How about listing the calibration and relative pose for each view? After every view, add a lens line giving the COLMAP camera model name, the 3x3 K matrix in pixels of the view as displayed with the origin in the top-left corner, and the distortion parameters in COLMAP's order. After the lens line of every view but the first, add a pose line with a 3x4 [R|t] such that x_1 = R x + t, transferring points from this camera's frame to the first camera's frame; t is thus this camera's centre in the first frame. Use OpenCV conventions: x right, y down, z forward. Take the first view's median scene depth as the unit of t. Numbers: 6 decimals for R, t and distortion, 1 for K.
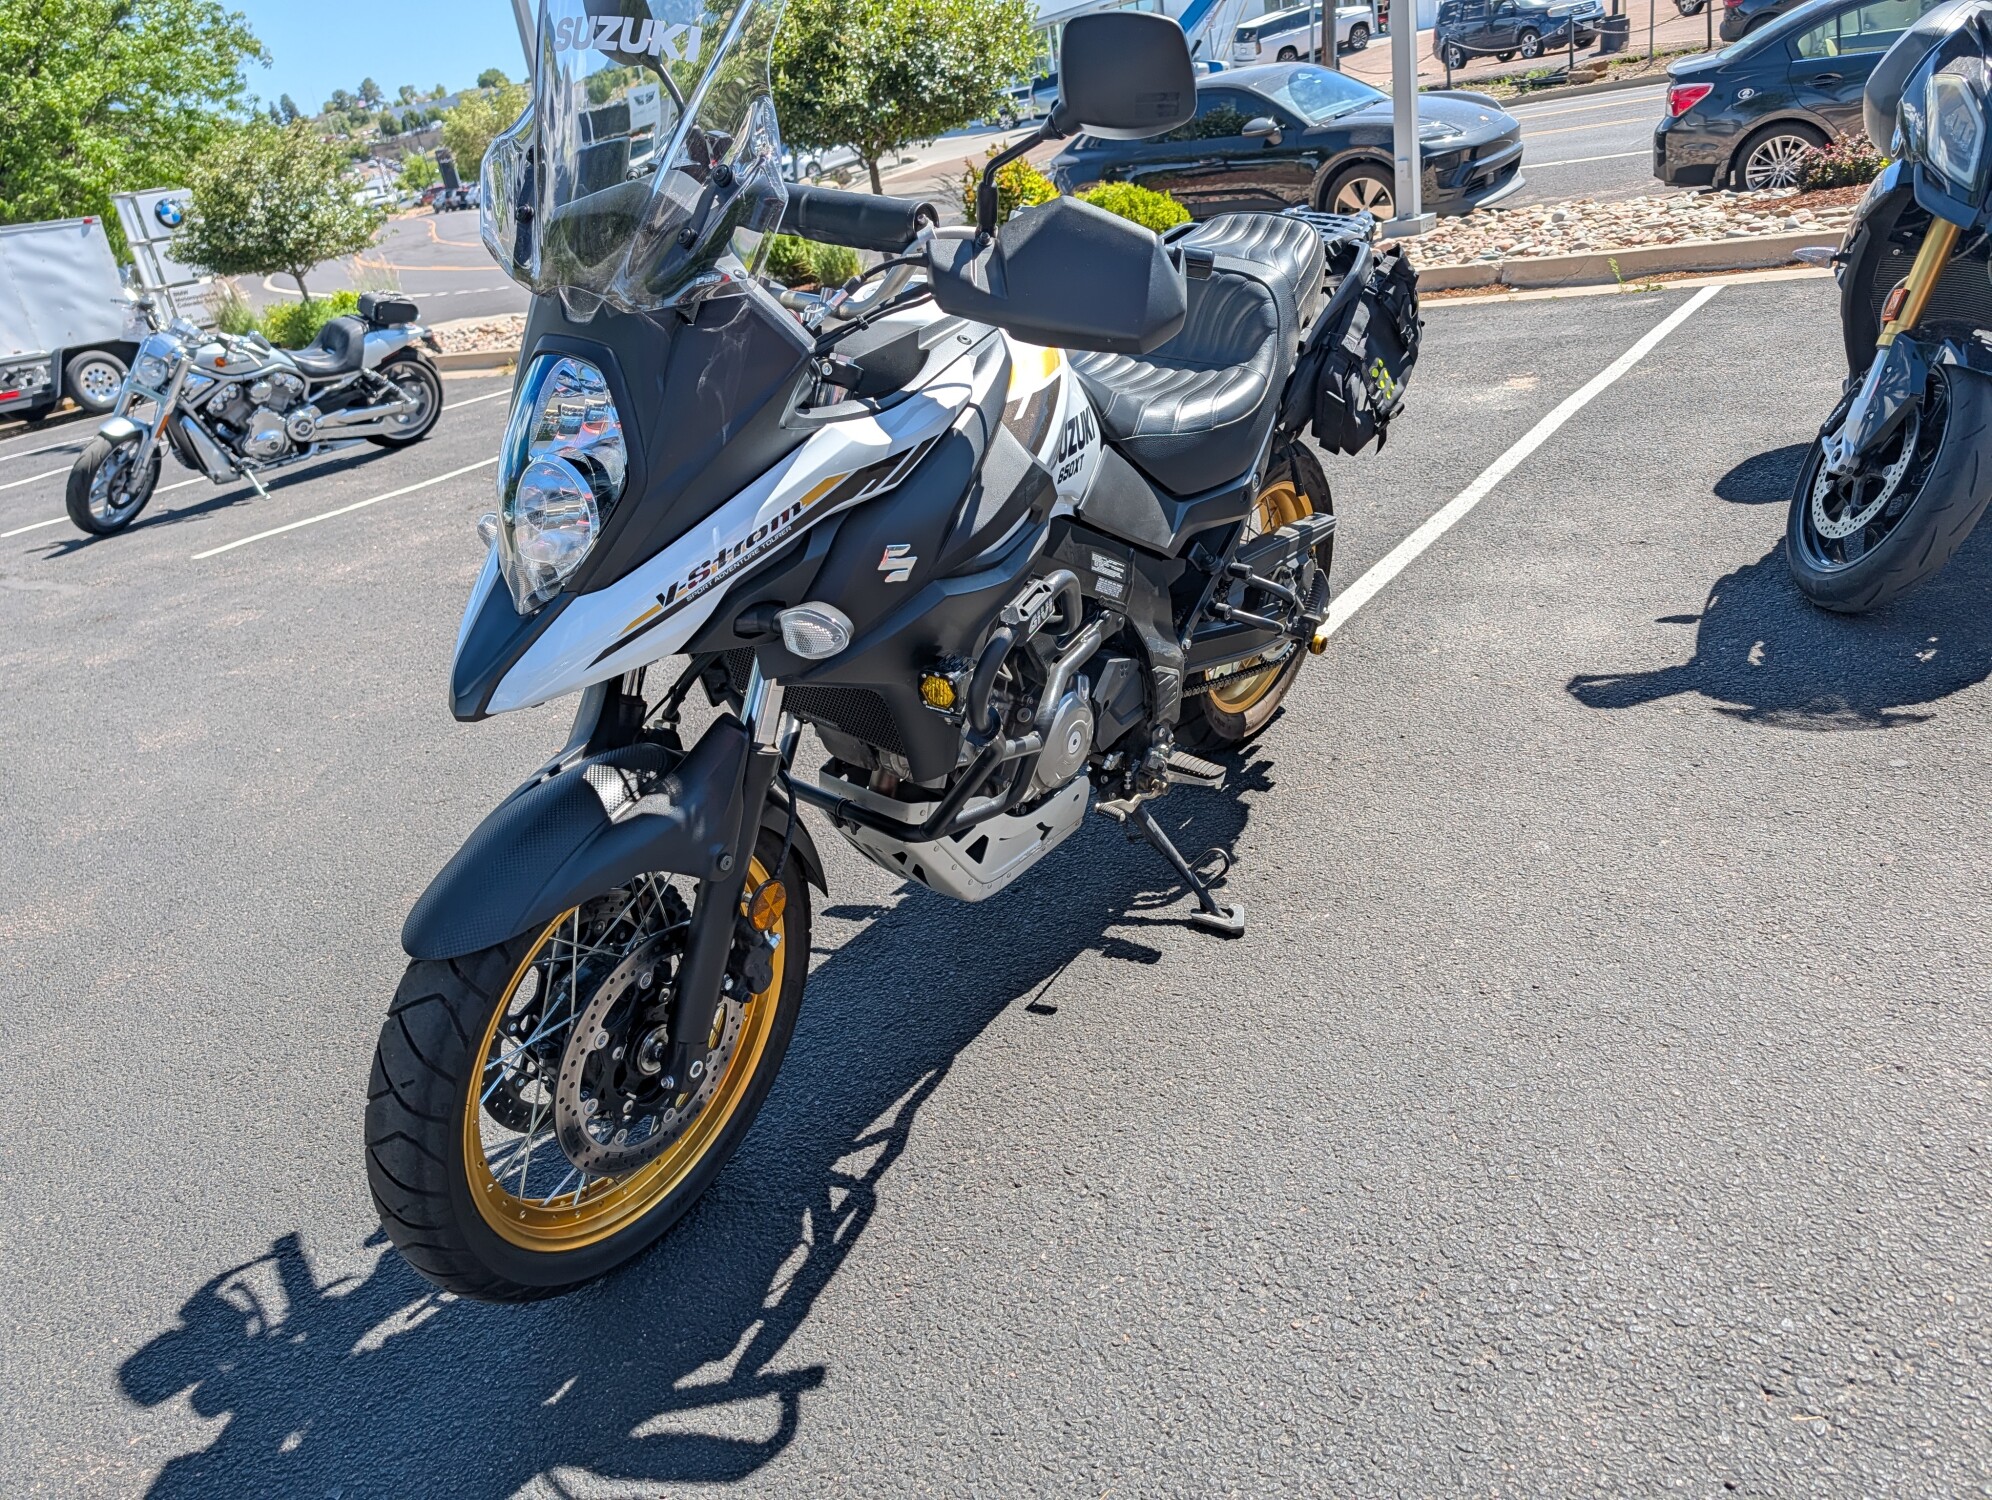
lens RADIAL K [[1456.7, 0, 1025.4], [0, 1456.7, 751.0], [0, 0, 1]] dist [0.016779, -0.003780]
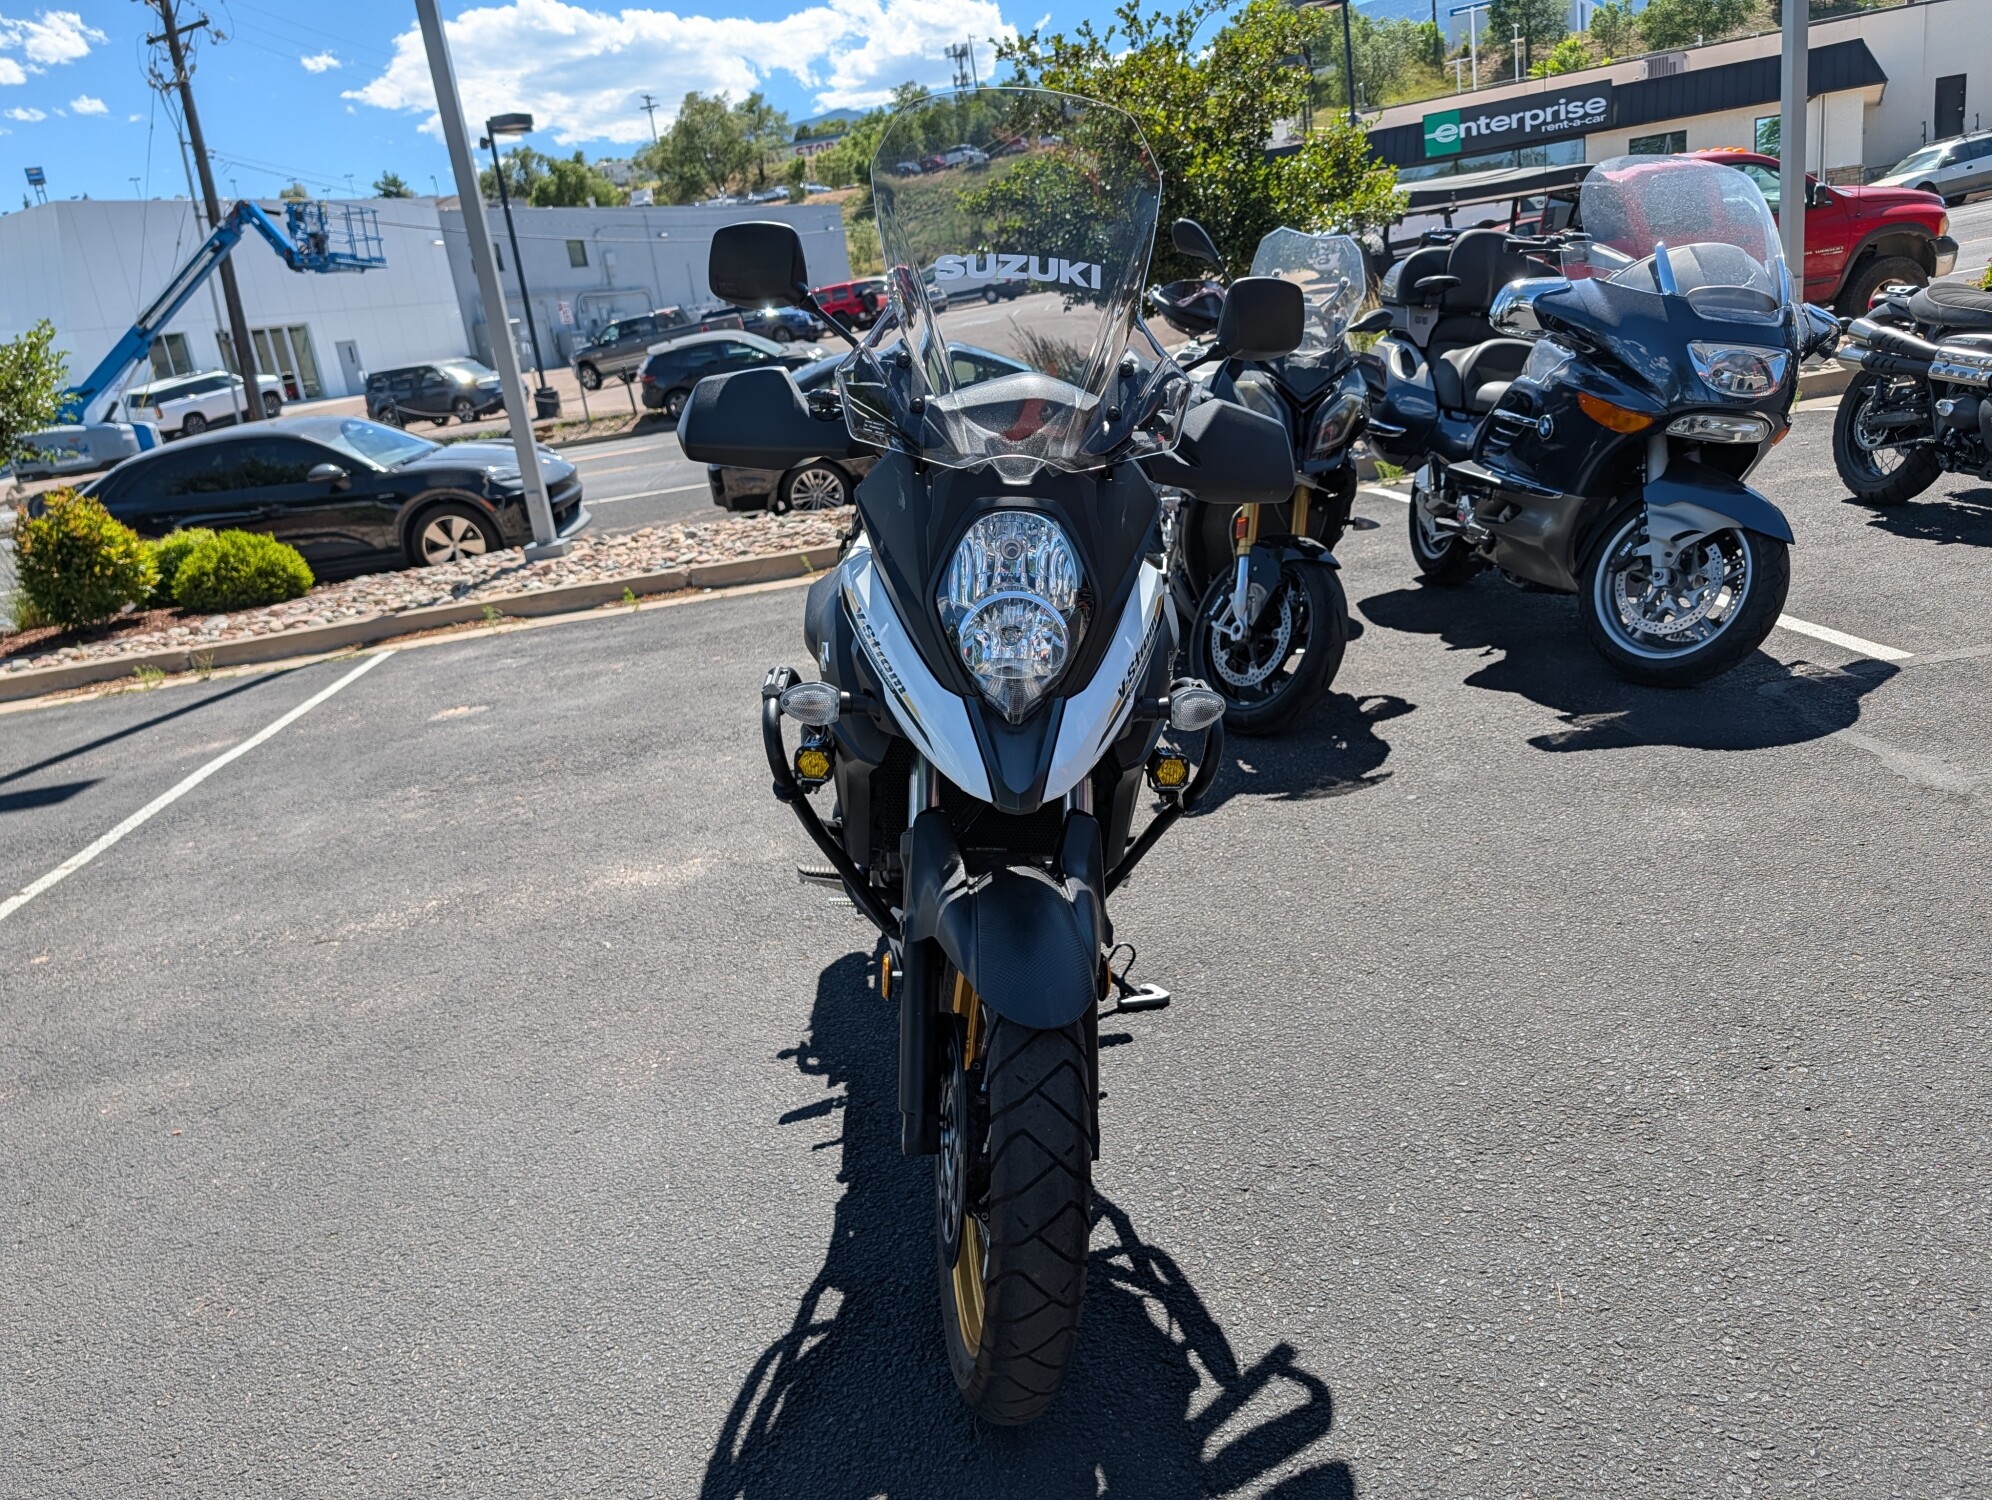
lens RADIAL K [[1456.7, 0, 1025.4], [0, 1456.7, 751.0], [0, 0, 1]] dist [0.016779, -0.003780]
pose [[0.769157, -0.138605, 0.623848, -0.186104], [0.274599, 0.953163, -0.126788, 0.013040], [-0.577055, 0.268828, 0.771193, 0.019829]]
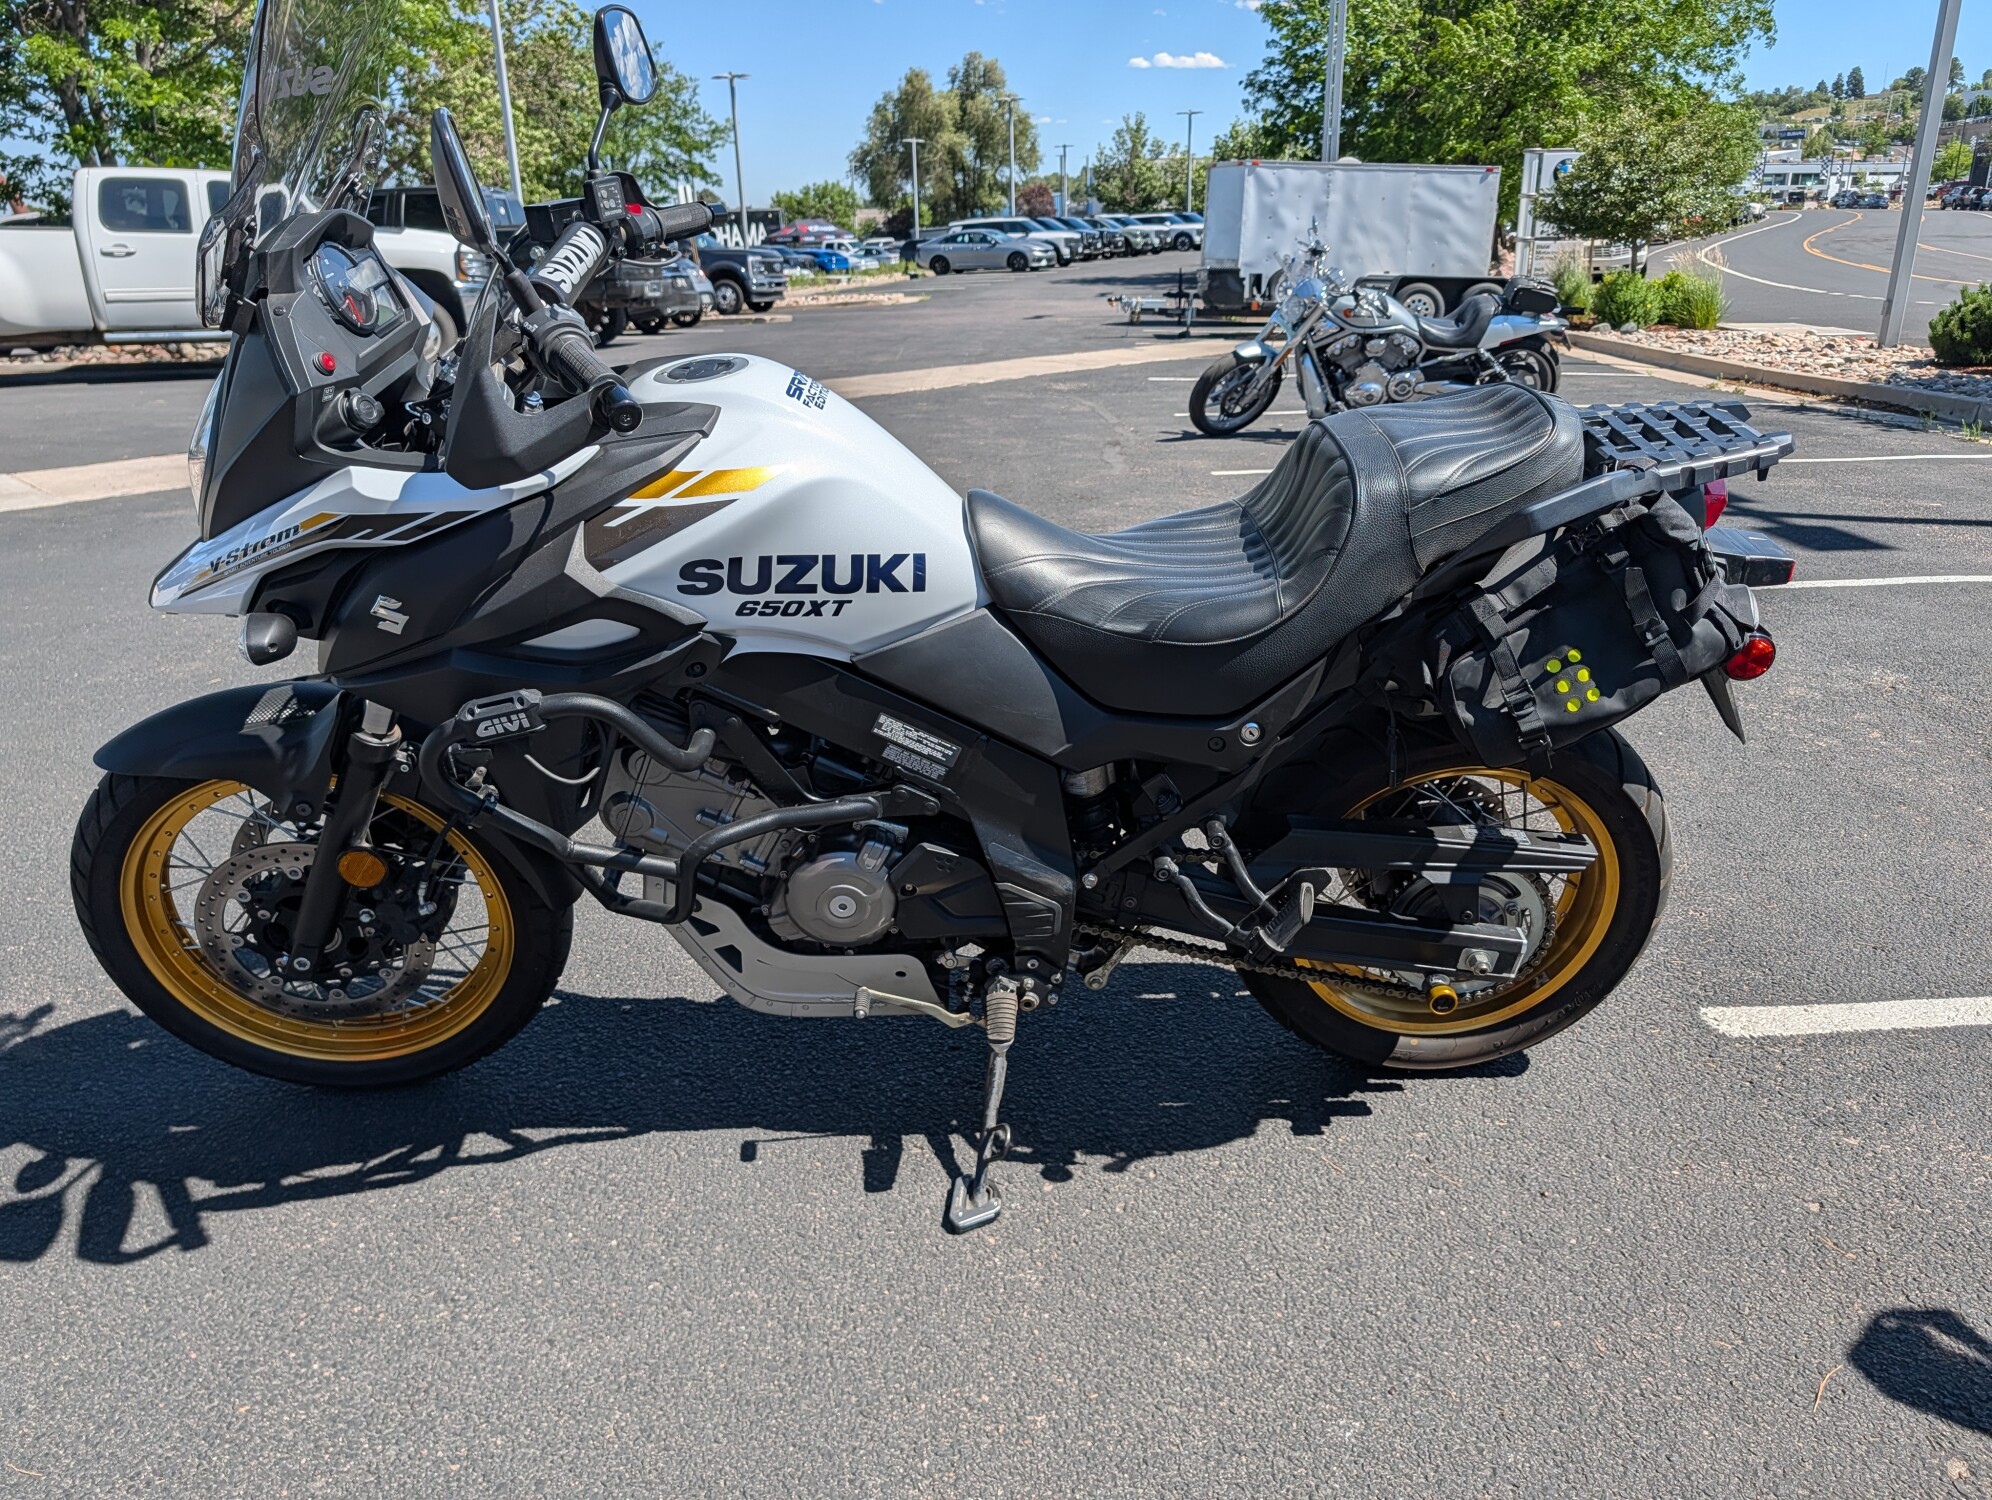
lens RADIAL K [[1476.5, 0, 994.8], [0, 1476.5, 722.9], [0, 0, 1]] dist [-0.000637, 0.001649]
pose [[0.592466, 0.396889, -0.701045, 0.170994], [-0.396517, 0.901176, 0.175087, -0.076238], [0.701255, 0.174243, 0.691289, 0.110603]]
